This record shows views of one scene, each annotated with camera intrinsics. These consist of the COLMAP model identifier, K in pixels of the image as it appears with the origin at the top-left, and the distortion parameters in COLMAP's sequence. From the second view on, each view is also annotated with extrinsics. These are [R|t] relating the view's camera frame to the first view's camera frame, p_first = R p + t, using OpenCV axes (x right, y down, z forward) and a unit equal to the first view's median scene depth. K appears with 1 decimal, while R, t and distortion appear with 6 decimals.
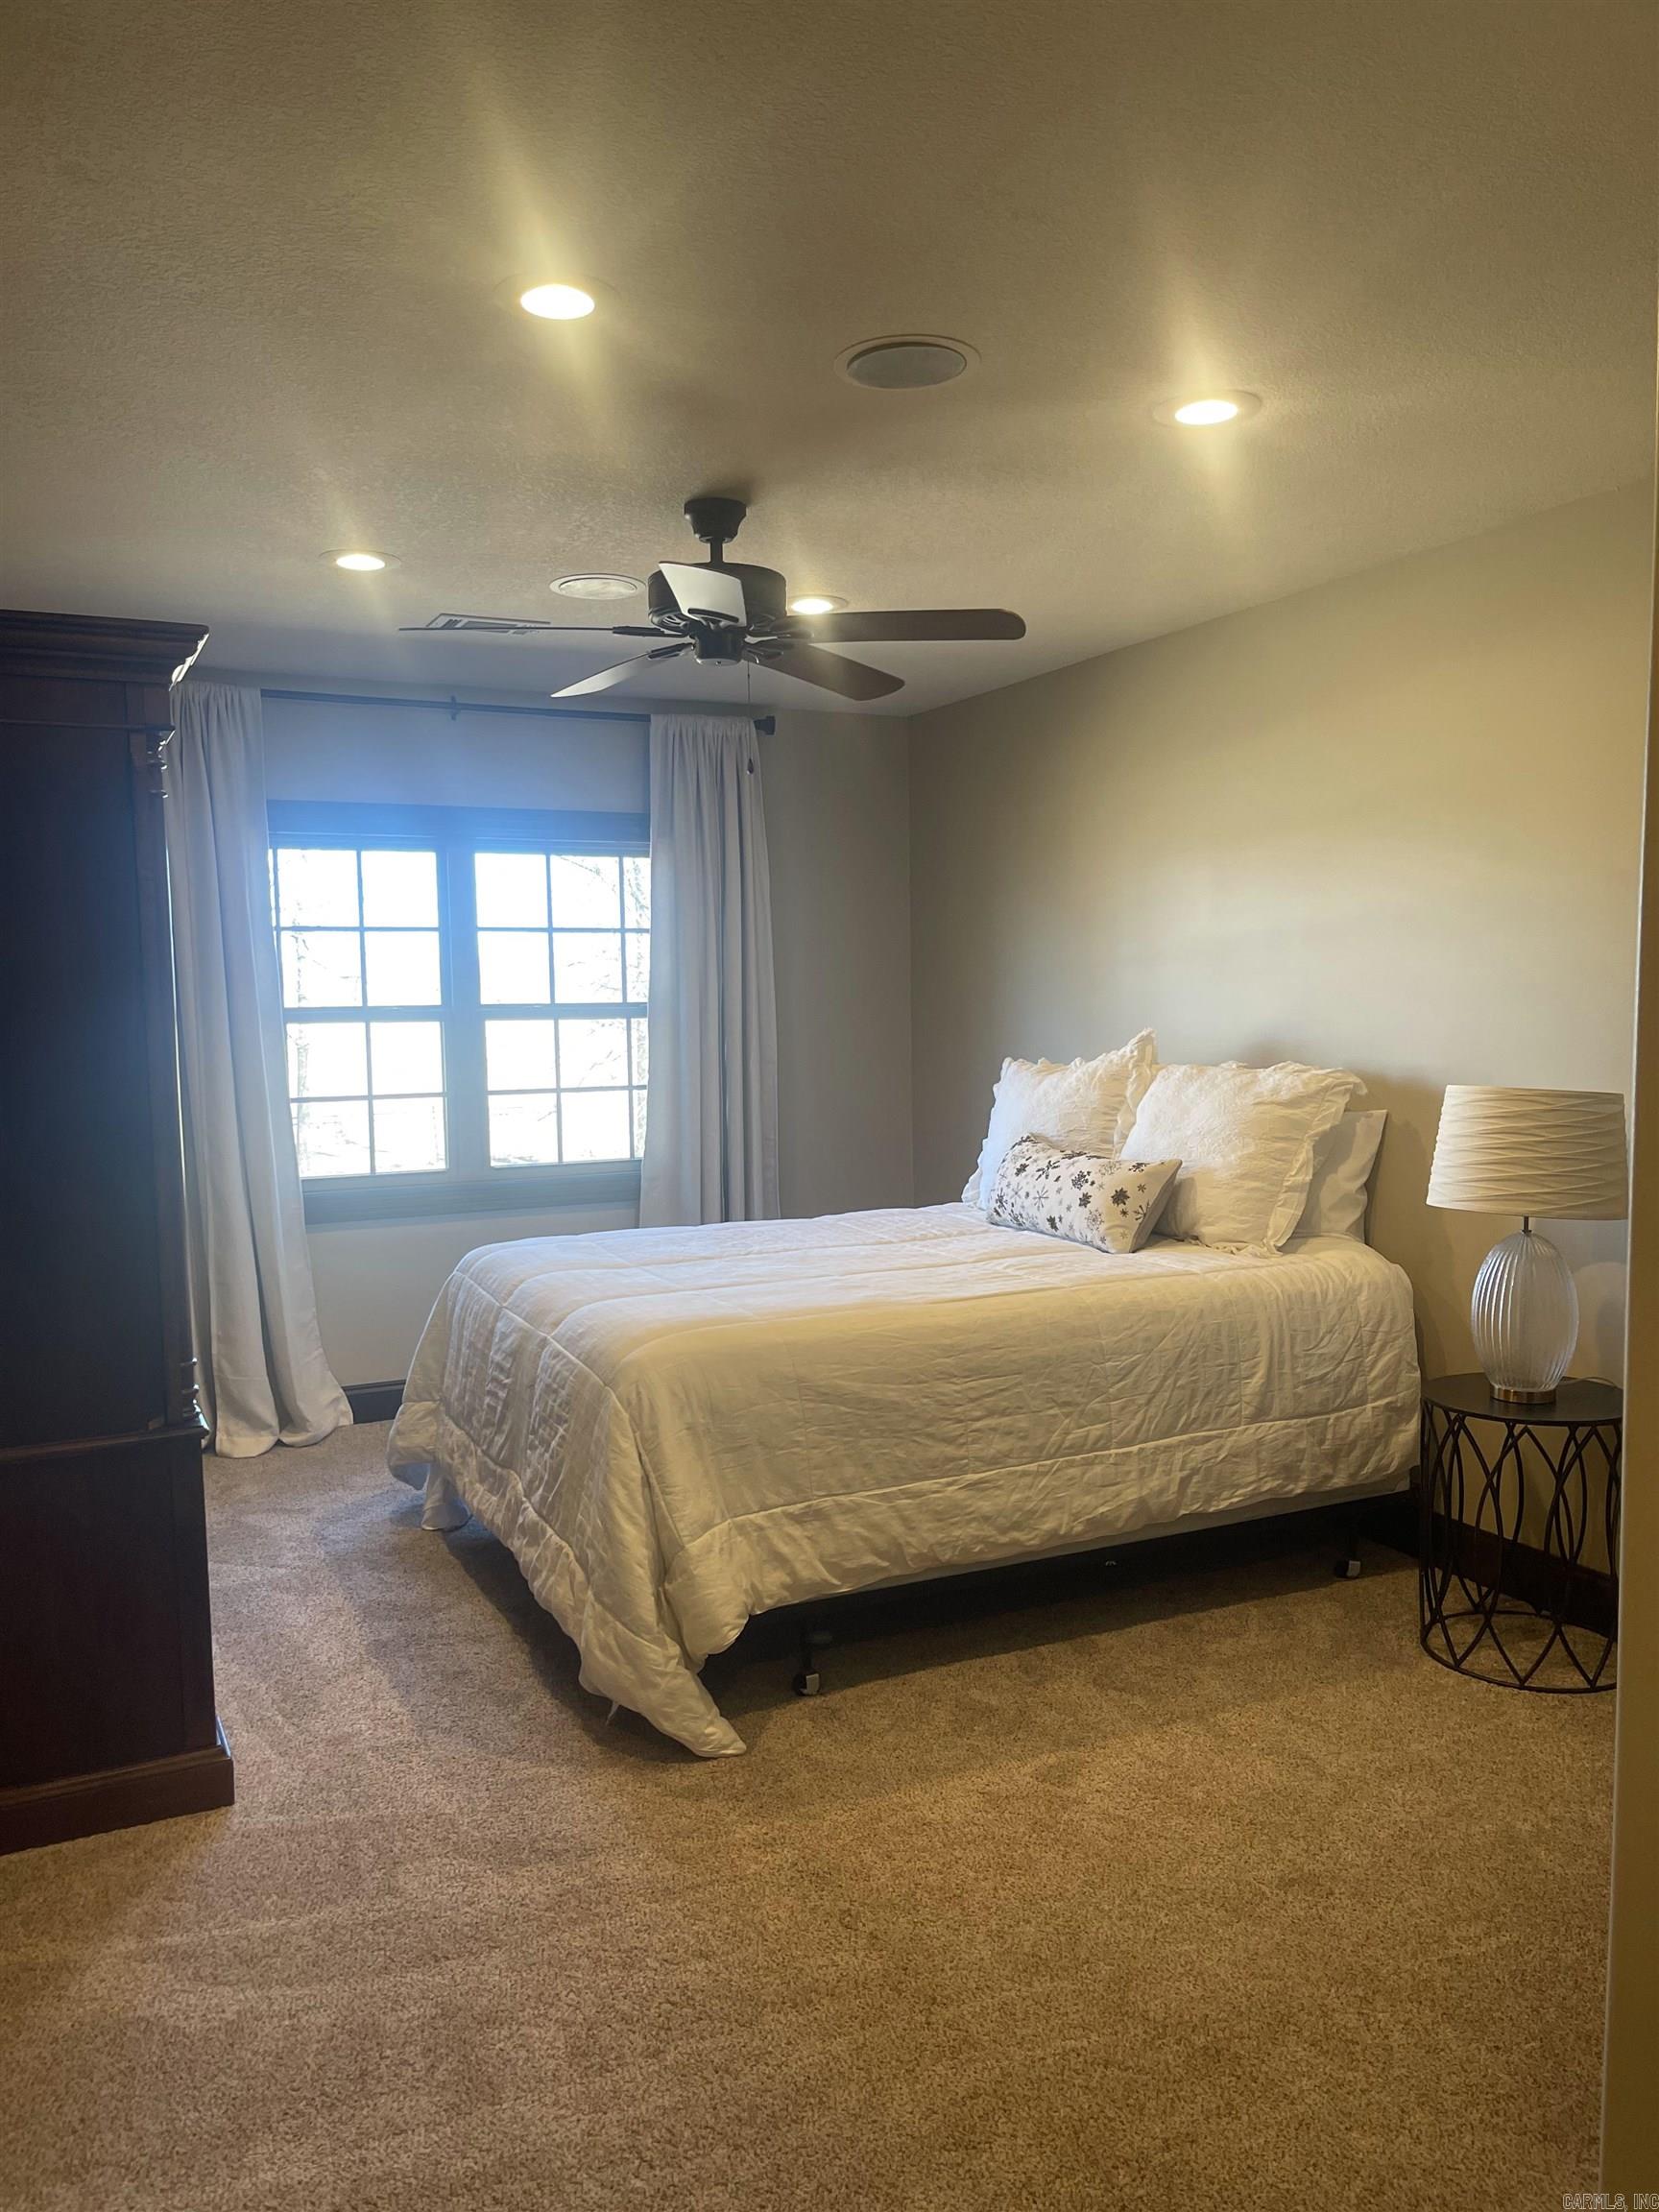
lens RADIAL K [[1656.8, 0, 827.2], [0, 1656.8, 1100.4], [0, 0, 1]] dist [0.063155, -0.083228]
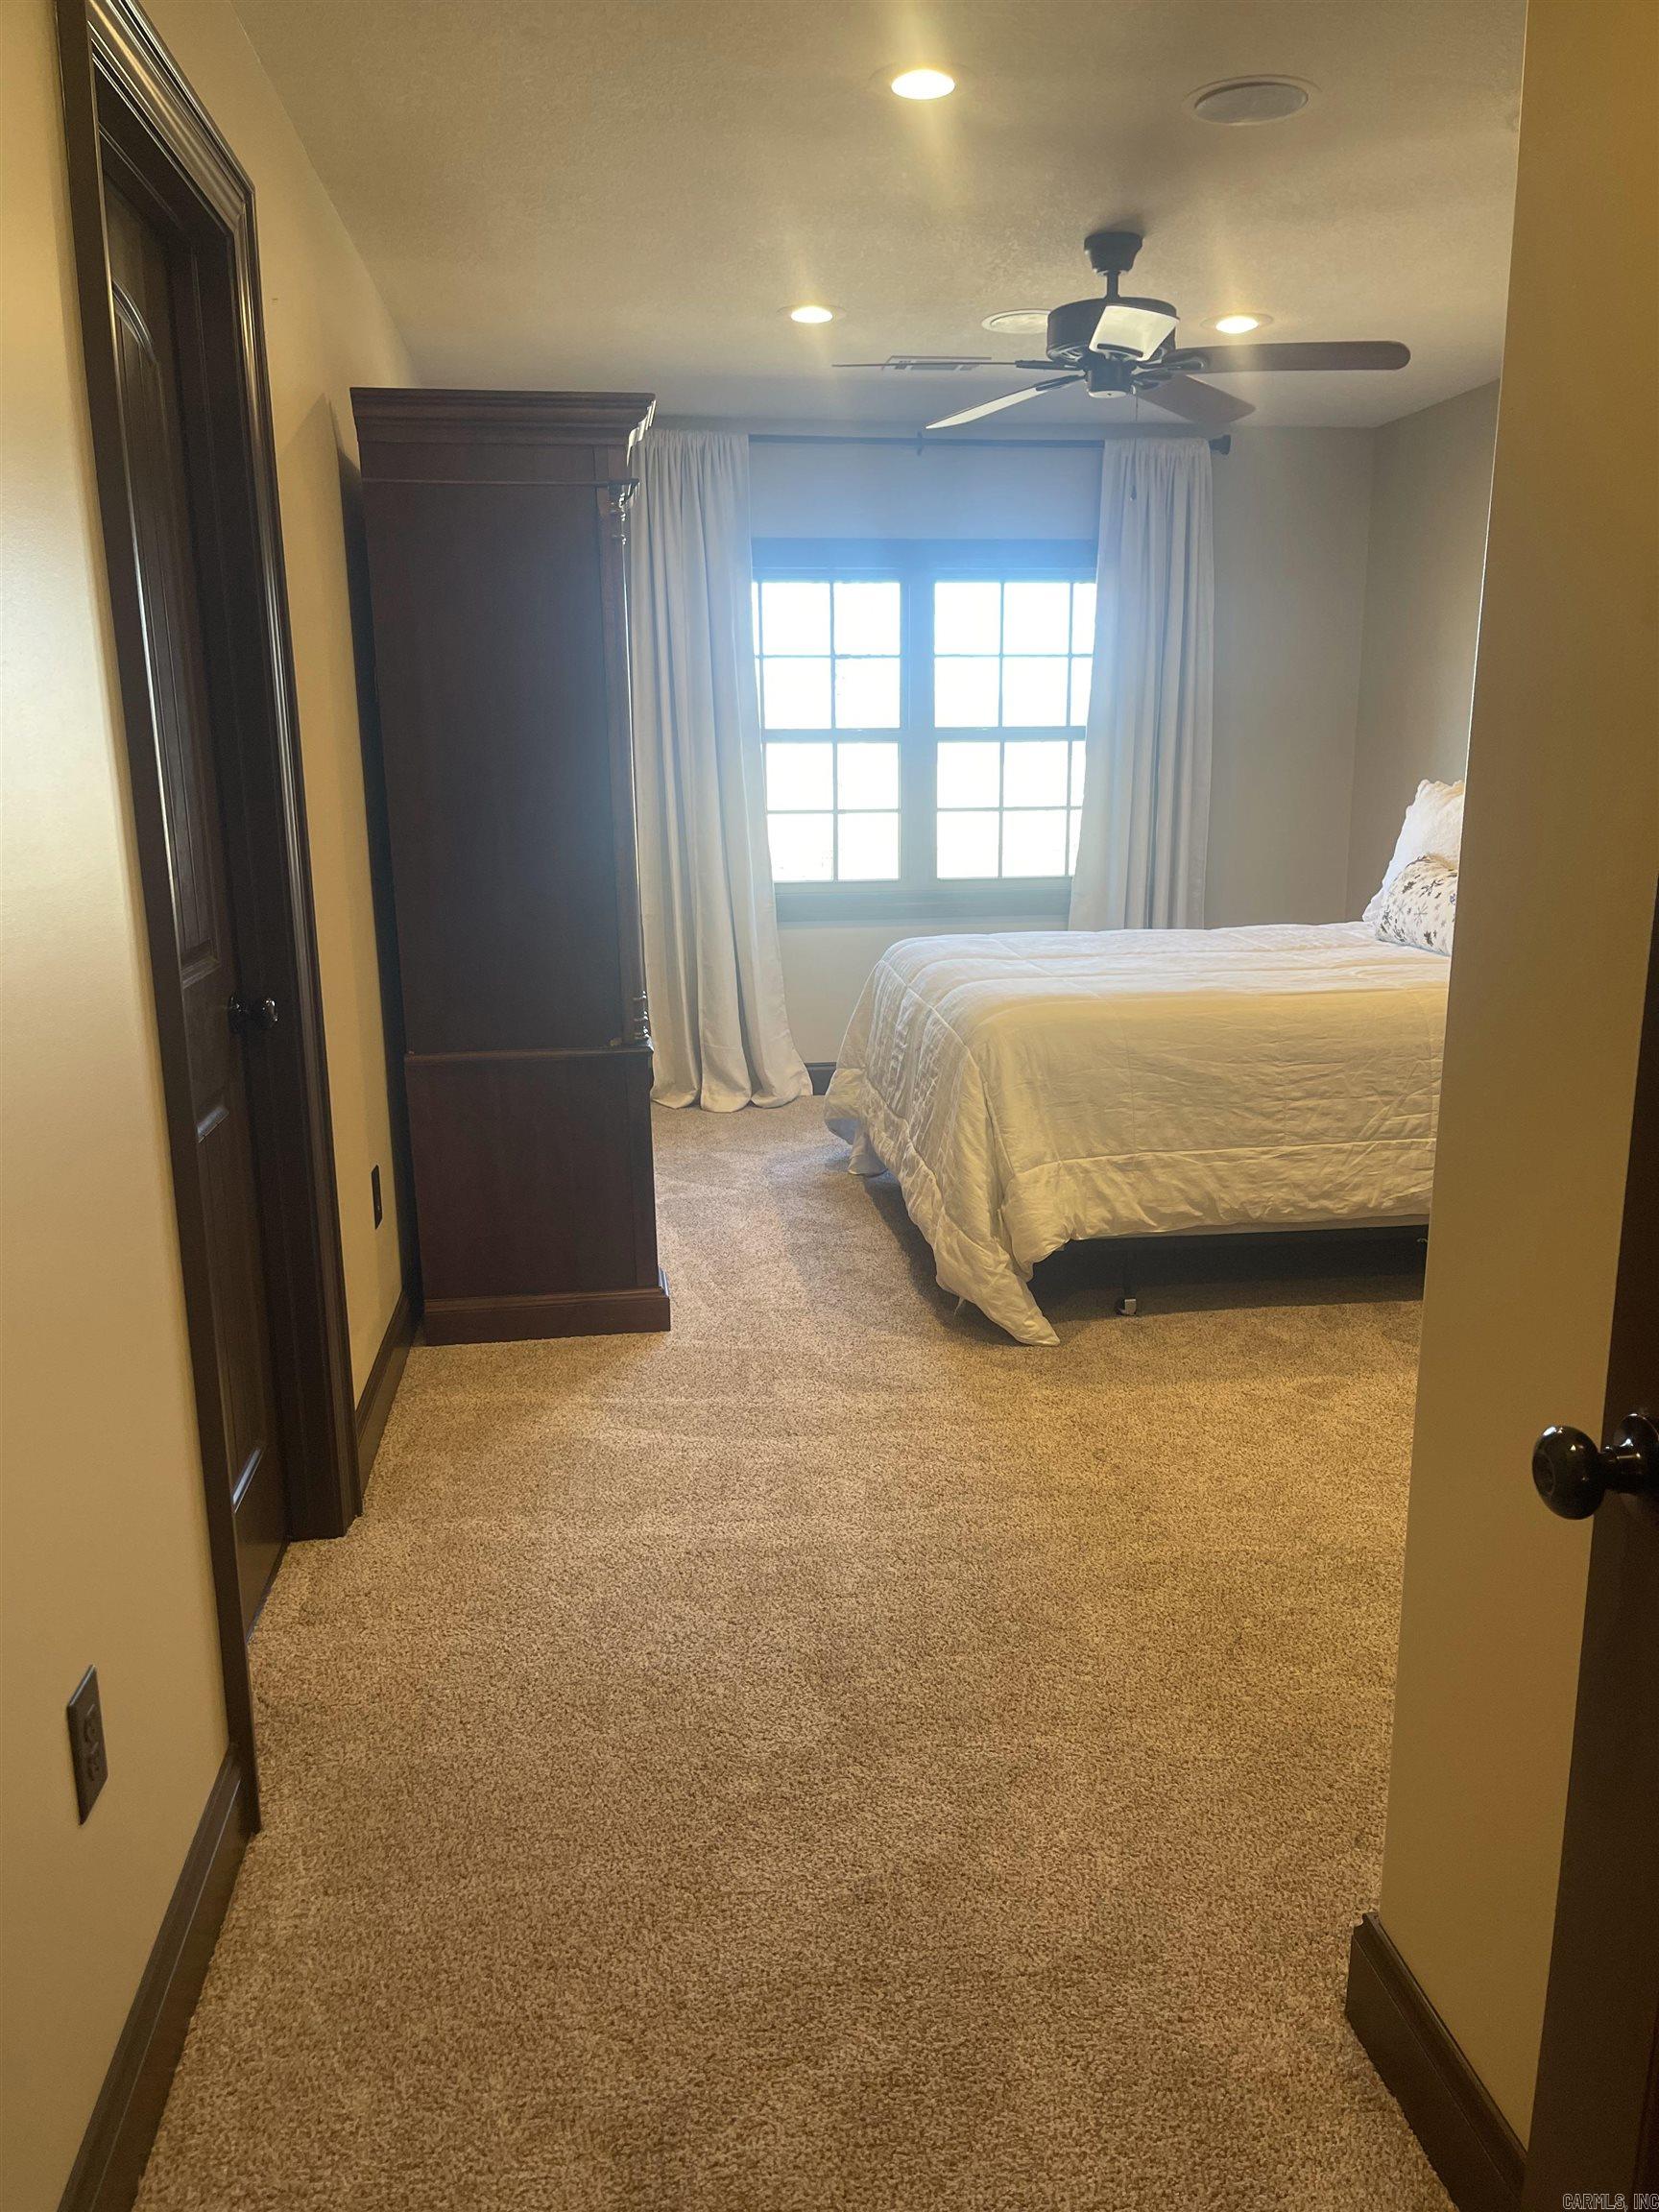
lens RADIAL K [[1656.8, 0, 827.2], [0, 1656.8, 1100.4], [0, 0, 1]] dist [0.063155, -0.083228]
pose [[0.950781, 0.073416, -0.301042, 0.125330], [-0.026149, 0.987072, 0.158133, 0.023582], [0.308759, -0.142478, 0.940408, -0.147886]]
